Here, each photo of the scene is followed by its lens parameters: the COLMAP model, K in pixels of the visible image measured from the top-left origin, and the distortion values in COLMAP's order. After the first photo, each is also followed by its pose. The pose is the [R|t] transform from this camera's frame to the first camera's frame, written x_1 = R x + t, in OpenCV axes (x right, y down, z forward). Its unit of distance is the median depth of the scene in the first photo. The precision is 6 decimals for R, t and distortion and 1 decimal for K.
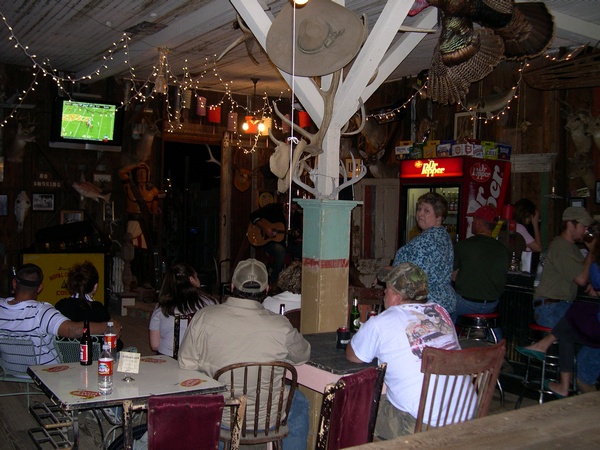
lens RADIAL K [[681.6, 0, 300.0], [0, 681.6, 225.0], [0, 0, 1]] dist [-0.215199, 0.295590]
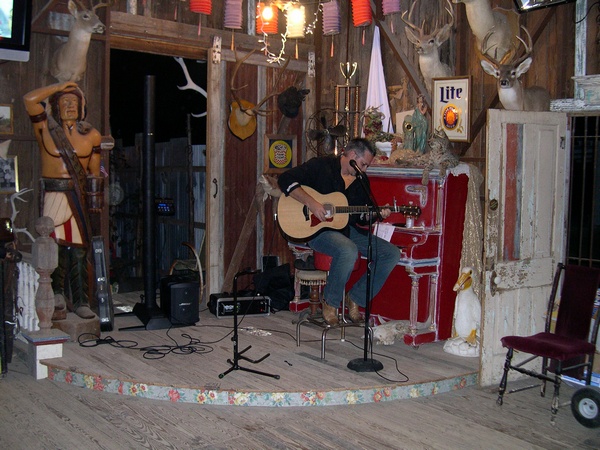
lens RADIAL K [[681.6, 0, 300.0], [0, 681.6, 225.0], [0, 0, 1]] dist [-0.215199, 0.295590]
pose [[0.994342, -0.013610, 0.105347, -0.110237], [0.007302, 0.998170, 0.060030, -0.010566], [-0.105971, -0.058922, 0.992622, 0.454344]]
